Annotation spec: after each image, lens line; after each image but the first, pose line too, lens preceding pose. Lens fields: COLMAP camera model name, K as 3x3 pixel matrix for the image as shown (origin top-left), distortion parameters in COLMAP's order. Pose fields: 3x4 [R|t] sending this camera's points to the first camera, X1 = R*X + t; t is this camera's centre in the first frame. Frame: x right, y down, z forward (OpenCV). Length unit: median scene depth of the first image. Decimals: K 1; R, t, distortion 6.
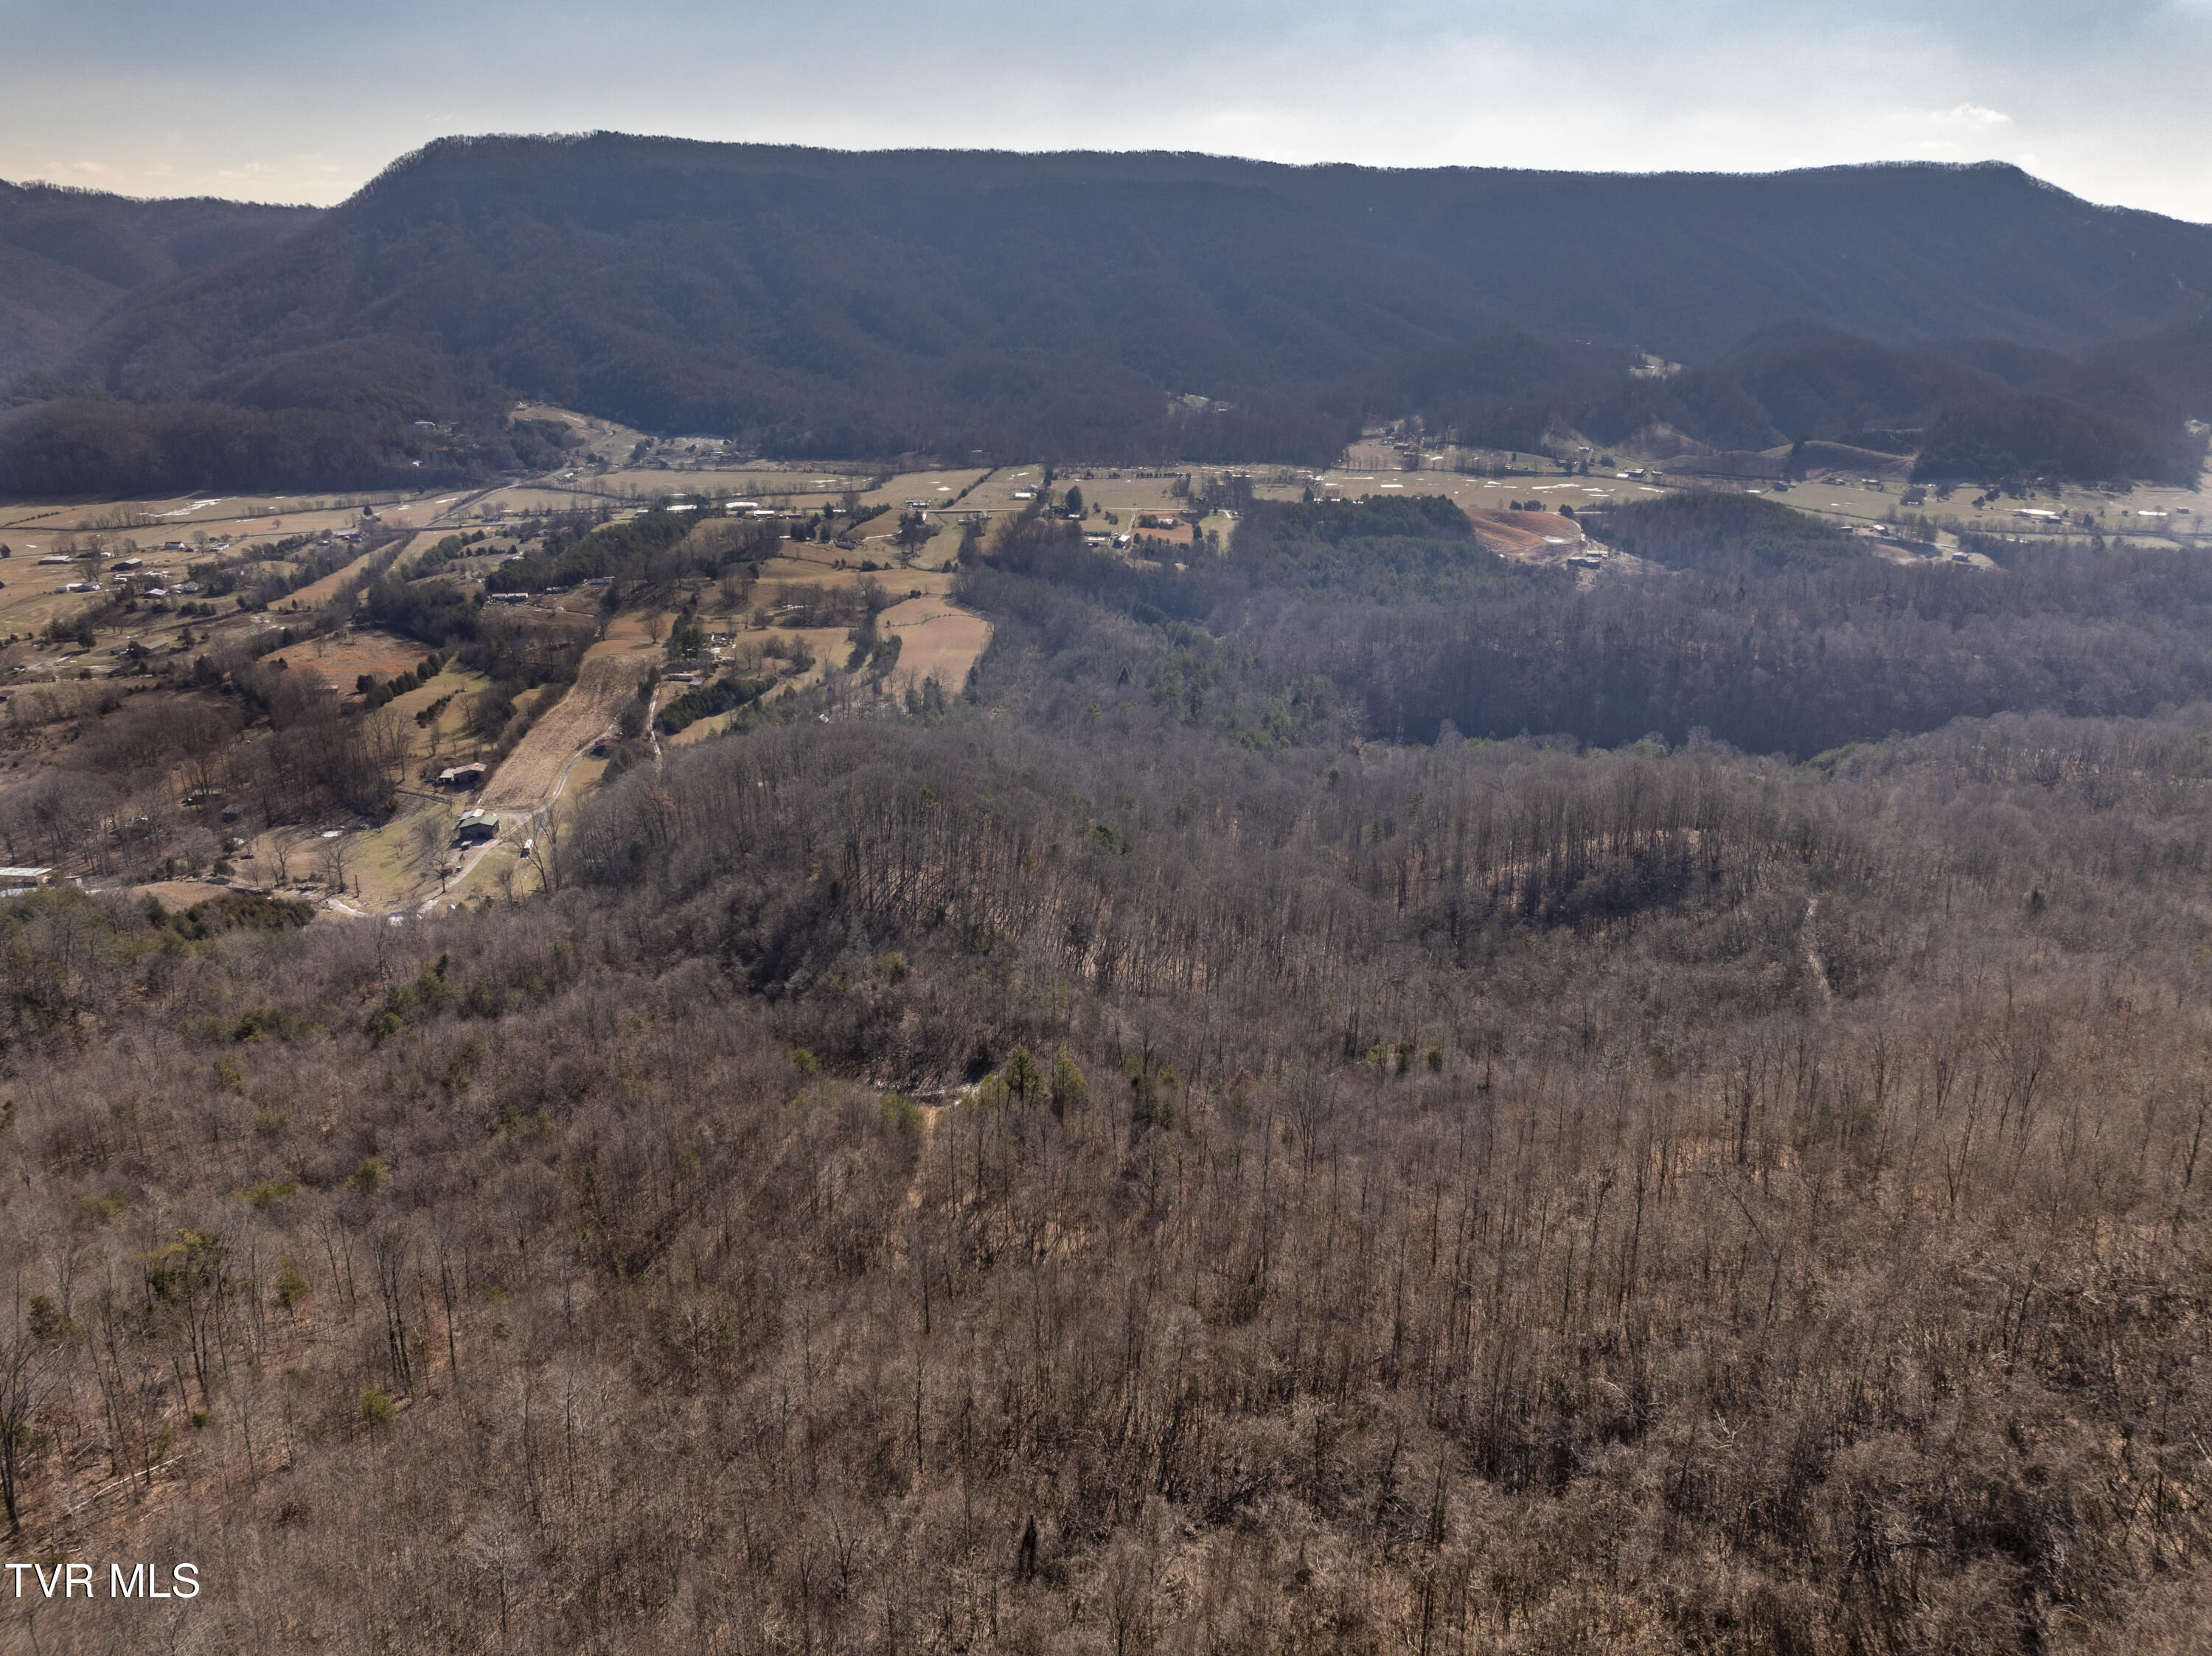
lens RADIAL K [[1571.8, 0, 1103.1], [0, 1571.8, 827.1], [0, 0, 1]] dist [-0.047998, 0.016335]
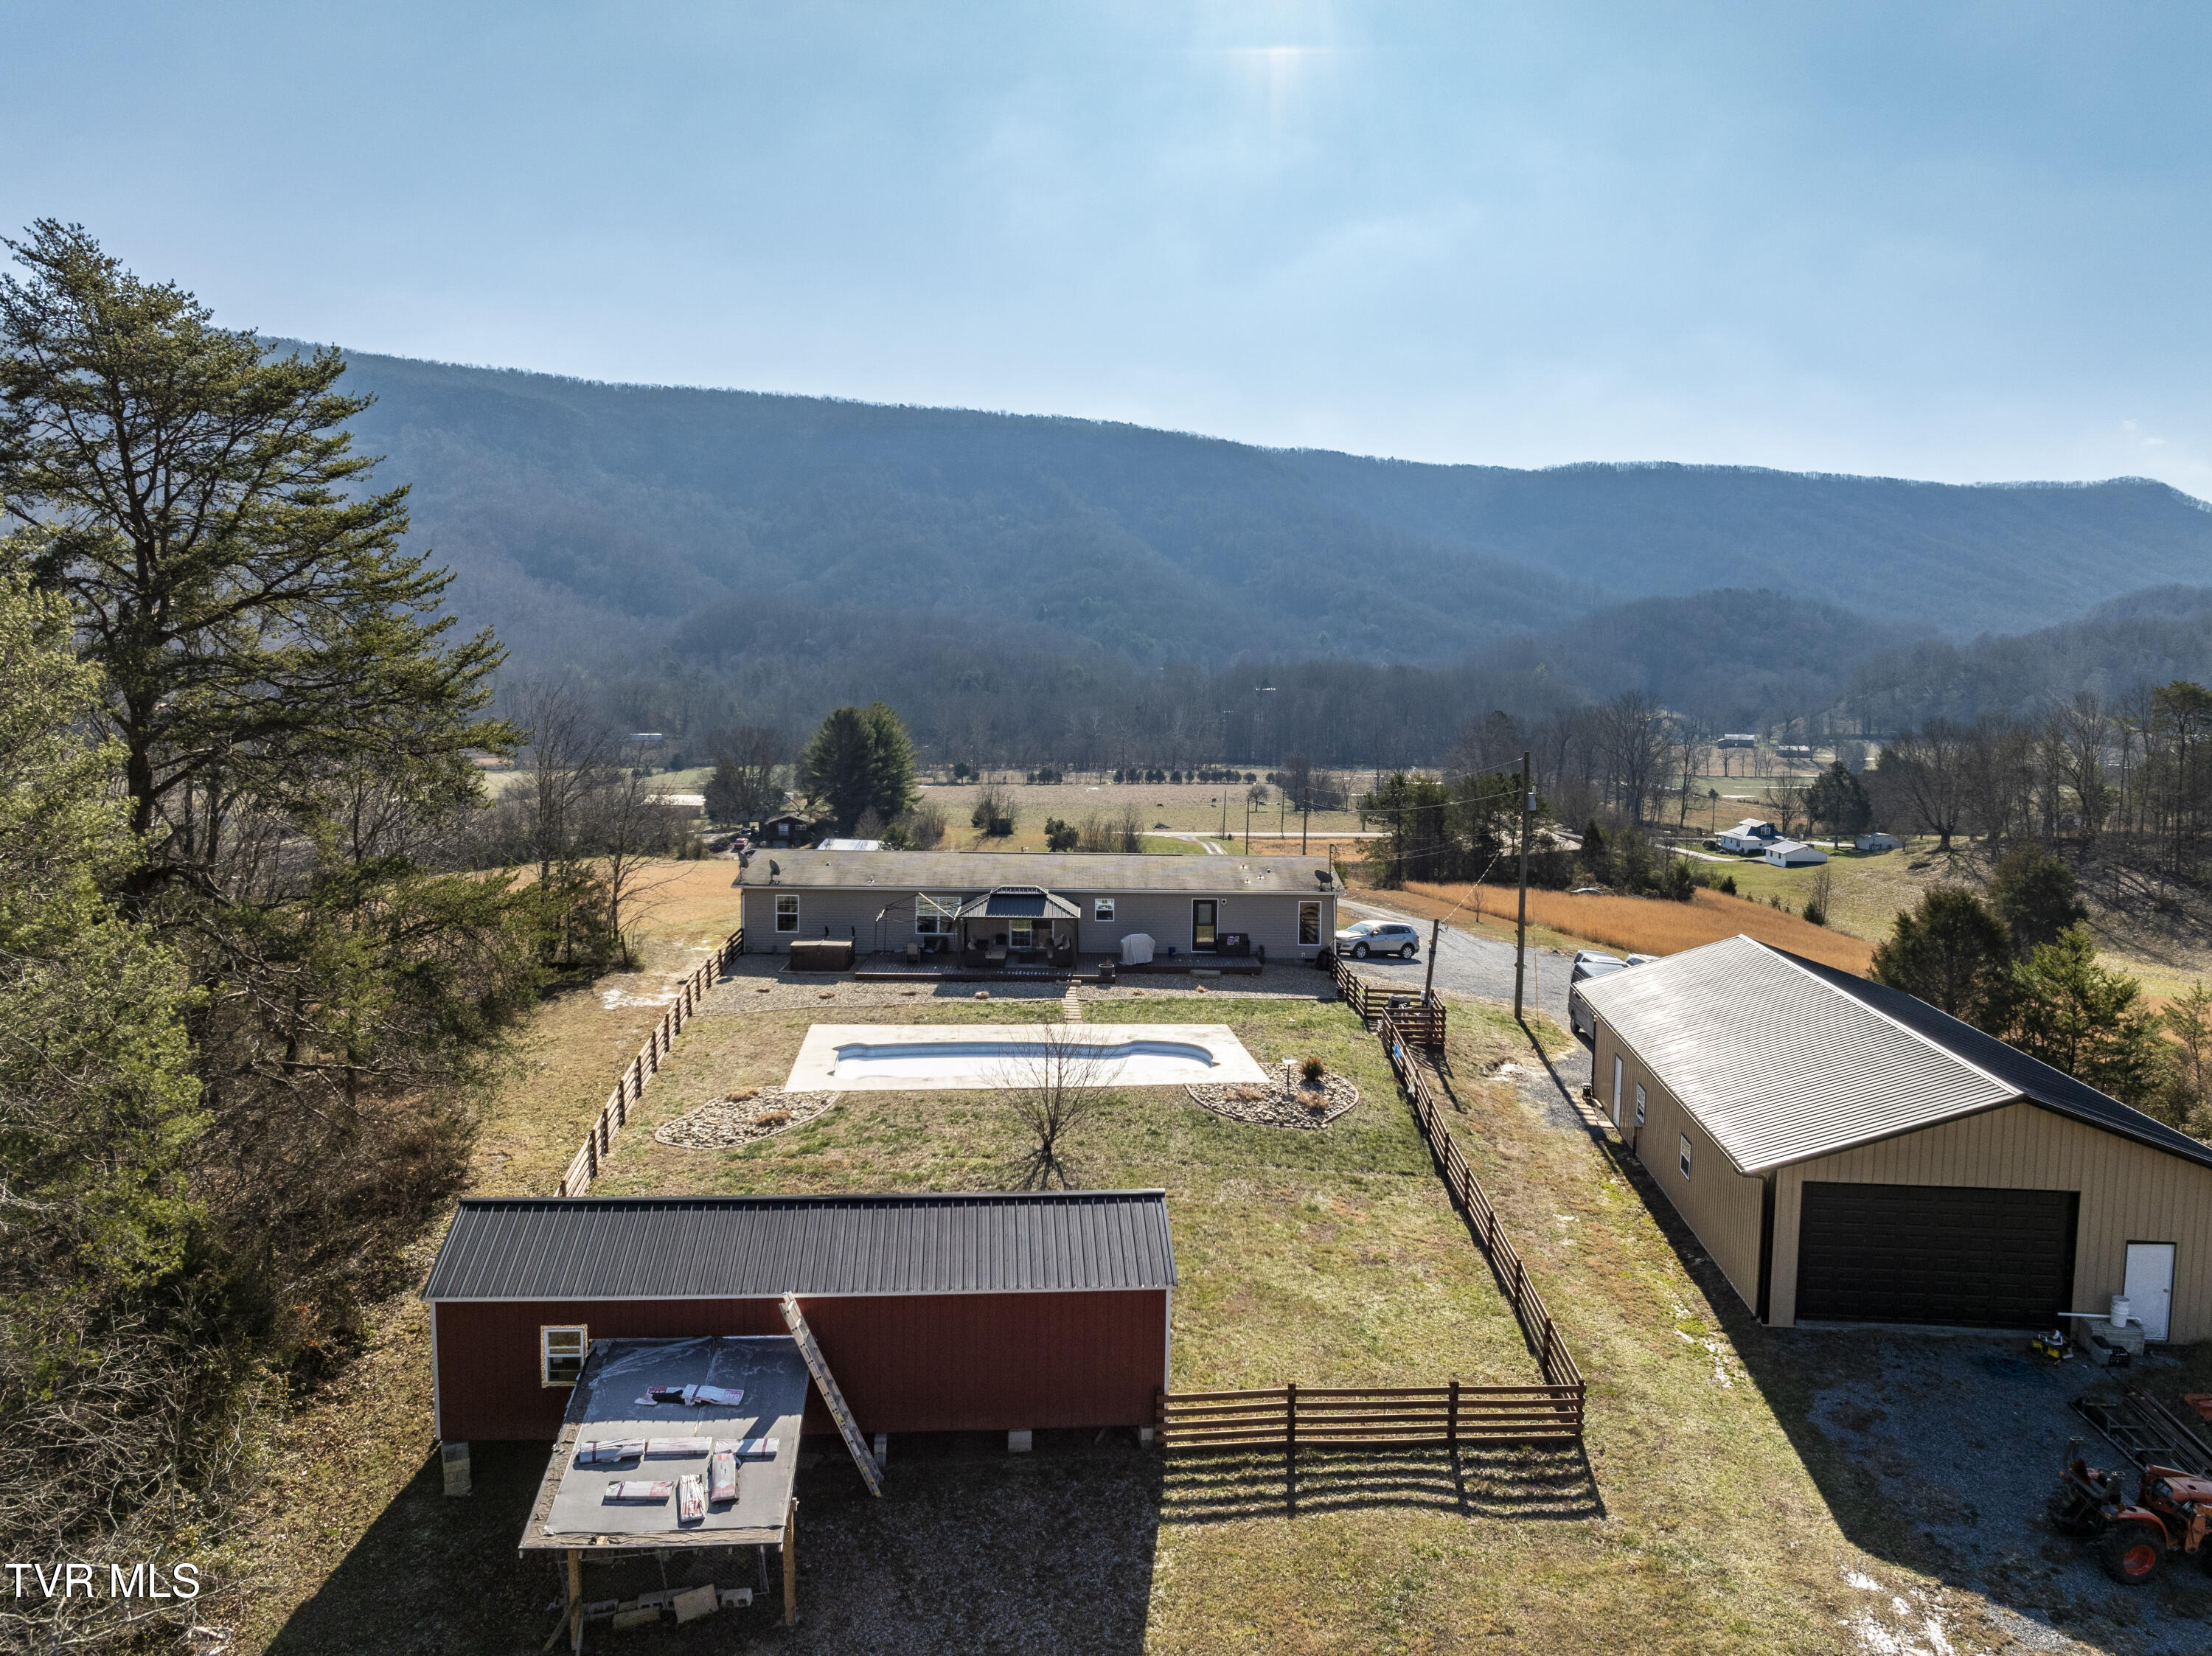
lens RADIAL K [[1571.8, 0, 1116.3], [0, 1571.8, 828.2], [0, 0, 1]] dist [-0.047998, 0.016335]
pose [[0.996832, -0.004126, 0.079428, -0.003390], [0.025358, 0.963024, -0.268218, -0.126878], [-0.075384, 0.269383, 0.960078, 0.682753]]
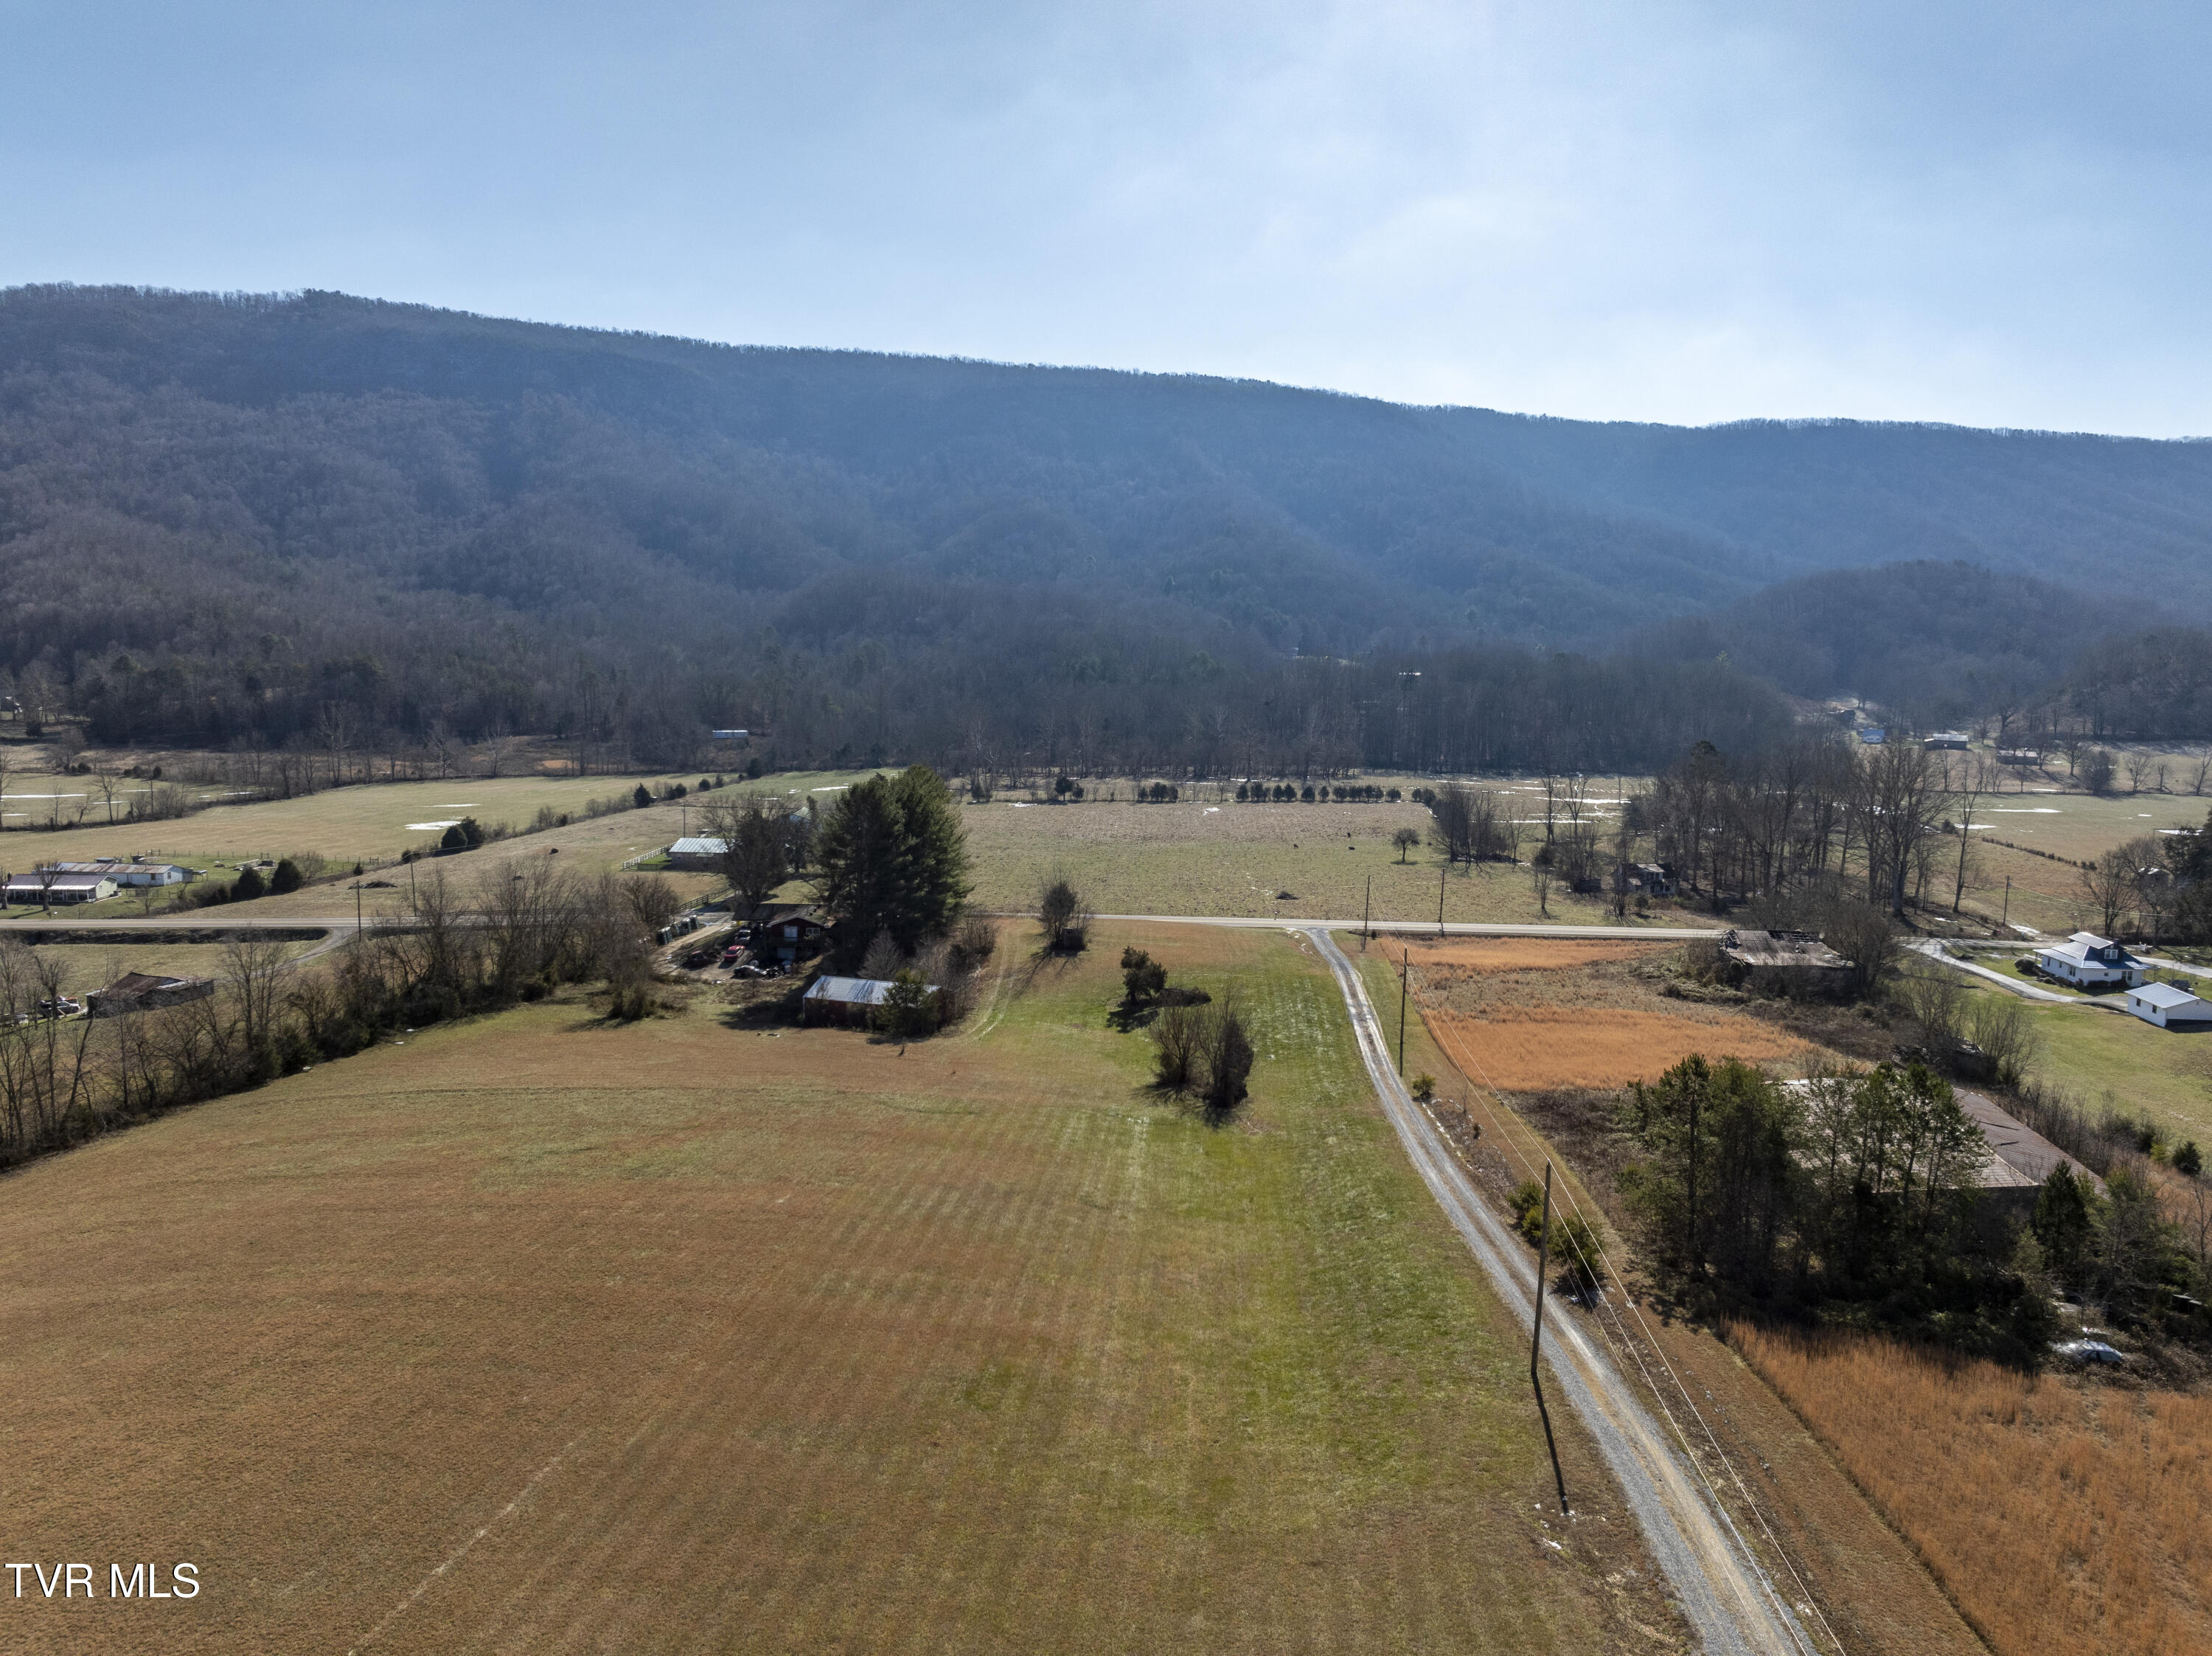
lens RADIAL K [[1571.8, 0, 1116.1], [0, 1571.8, 827.2], [0, 0, 1]] dist [-0.047998, 0.016335]
pose [[0.999956, 0.007305, -0.005817, 0.001370], [-0.008506, 0.969594, -0.244570, -0.147115], [0.003854, 0.244609, 0.969614, 0.714856]]
